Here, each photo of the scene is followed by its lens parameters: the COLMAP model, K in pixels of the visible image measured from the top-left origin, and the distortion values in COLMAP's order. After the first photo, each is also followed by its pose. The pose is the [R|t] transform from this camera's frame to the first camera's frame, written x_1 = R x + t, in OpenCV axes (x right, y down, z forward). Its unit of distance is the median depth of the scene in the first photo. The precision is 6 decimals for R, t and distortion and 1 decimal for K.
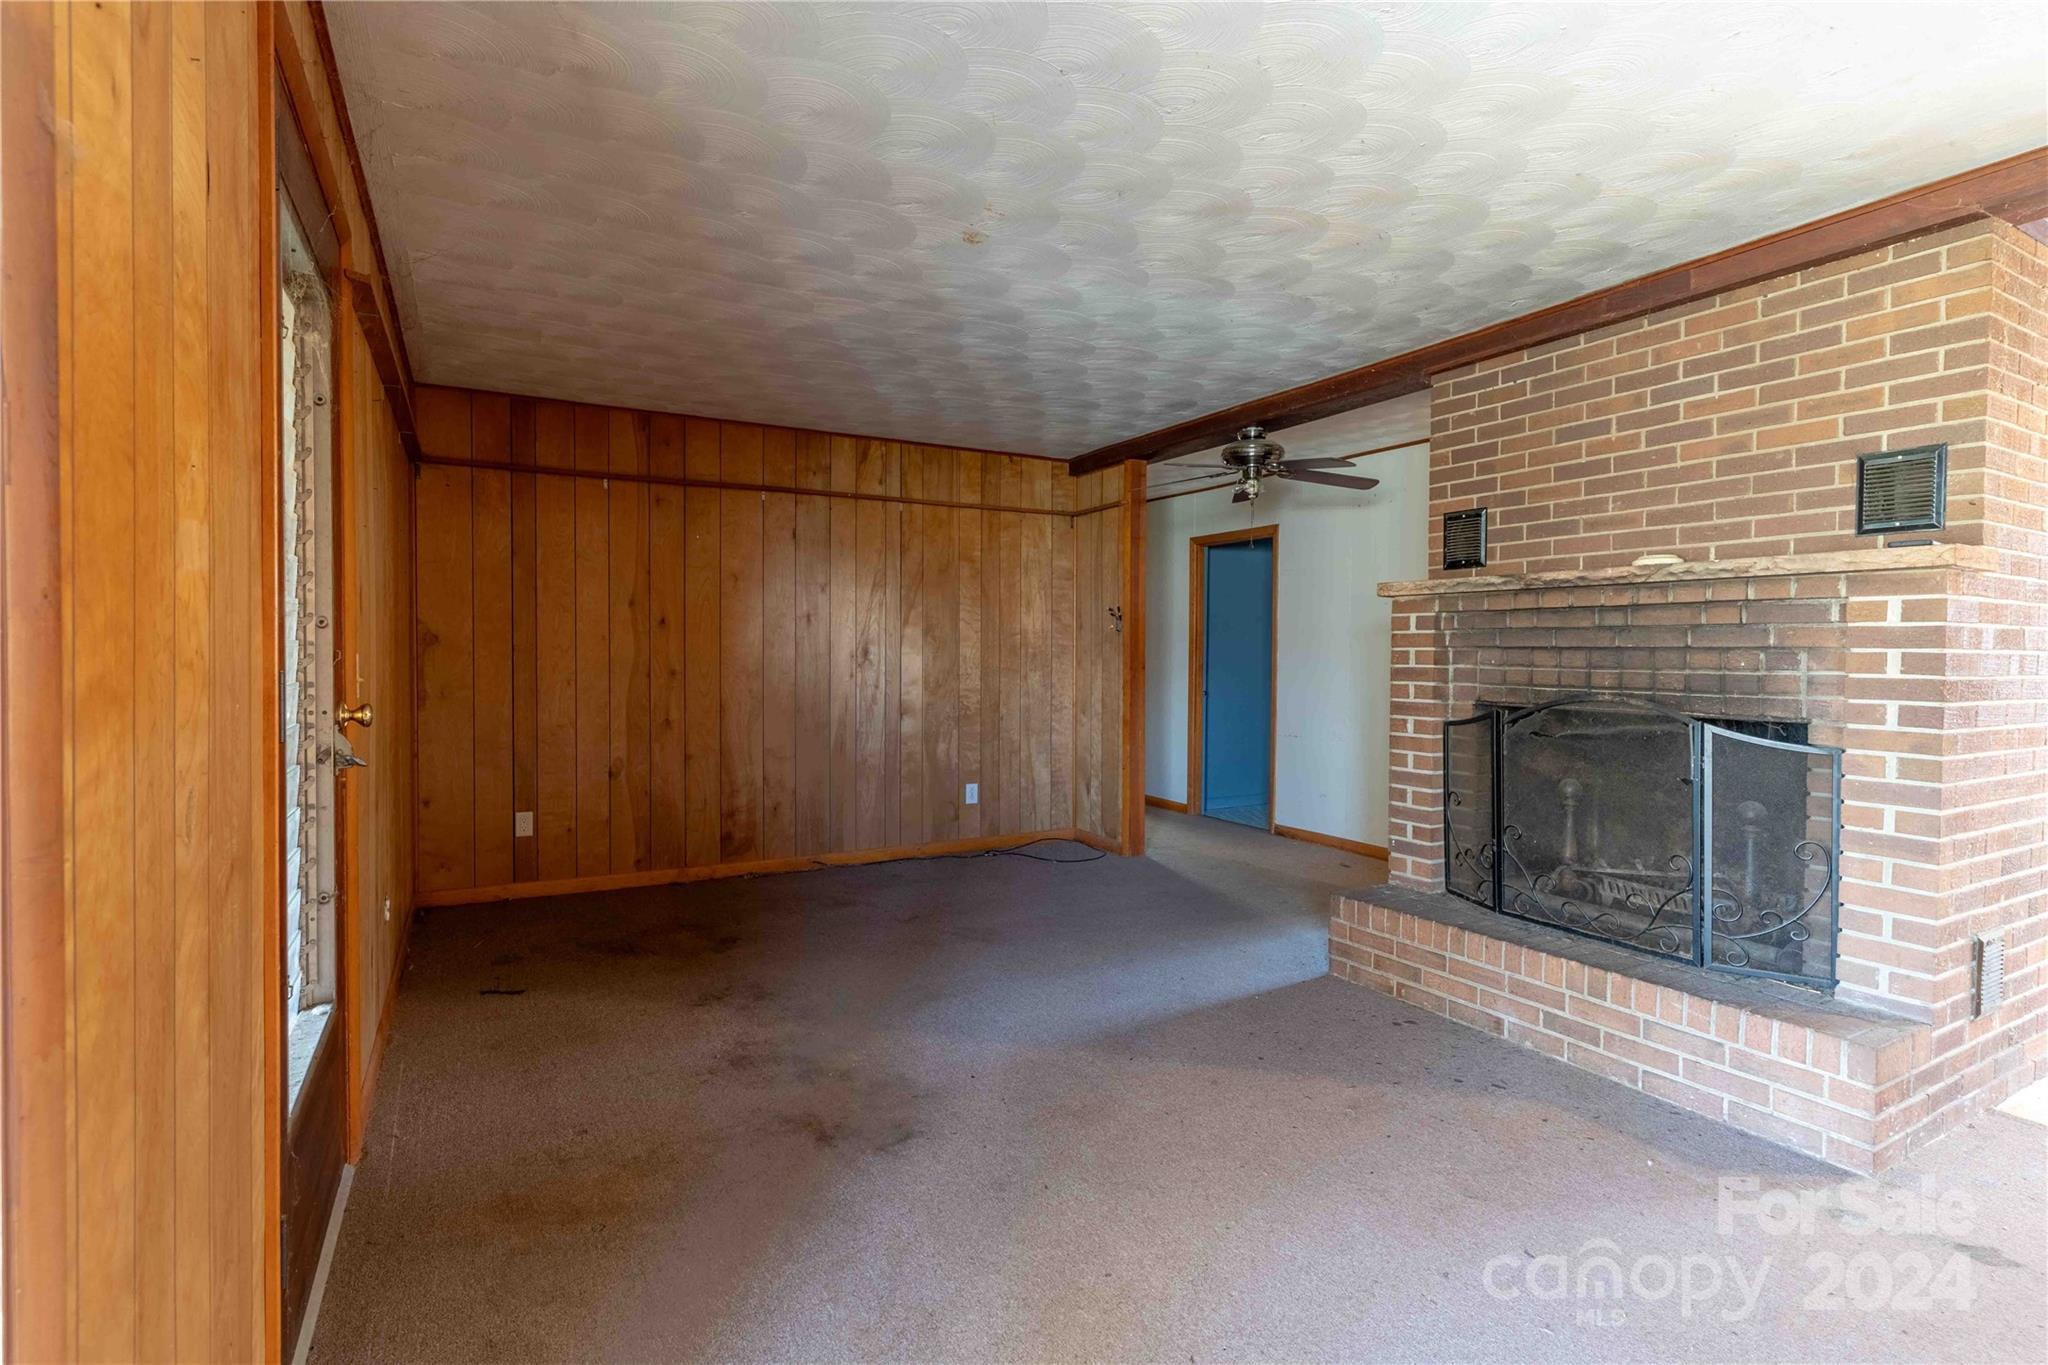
lens RADIAL K [[986.1, 0, 1029.1], [0, 986.1, 671.5], [0, 0, 1]] dist [0.001731, 0.000142]
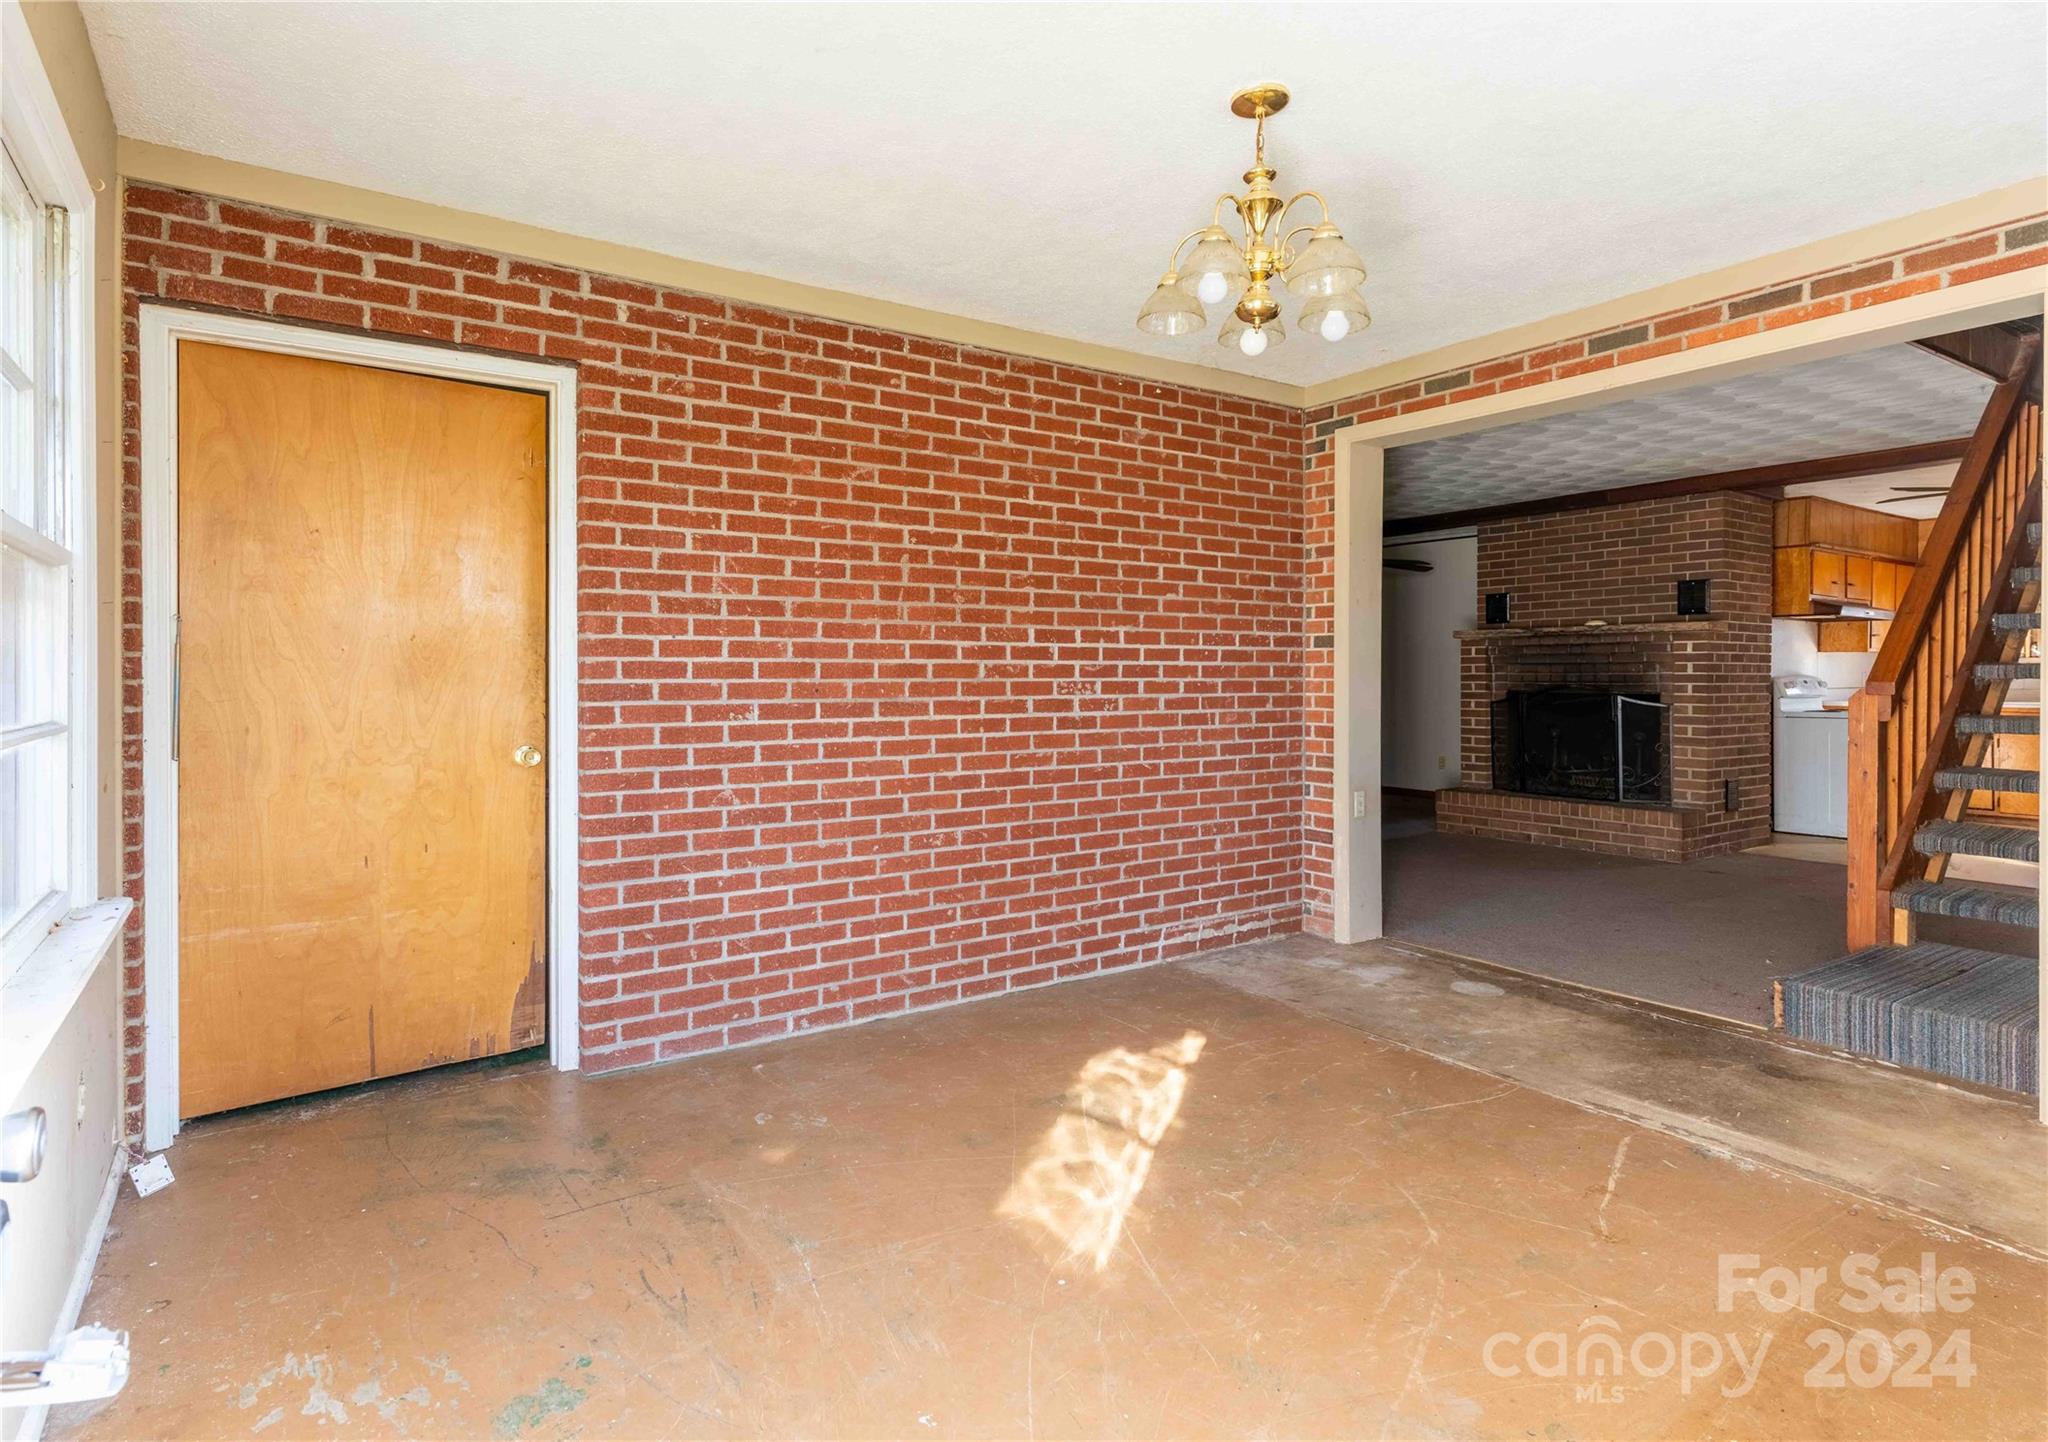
lens RADIAL K [[1072.5, 0, 966.7], [0, 1072.5, 686.4], [0, 0, 1]] dist [0.000224, 0.000039]
pose [[0.998667, -0.014627, 0.049503, -0.885649], [0.014992, 0.999863, -0.007012, 0.023933], [-0.049393, 0.007744, 0.998749, -1.319396]]
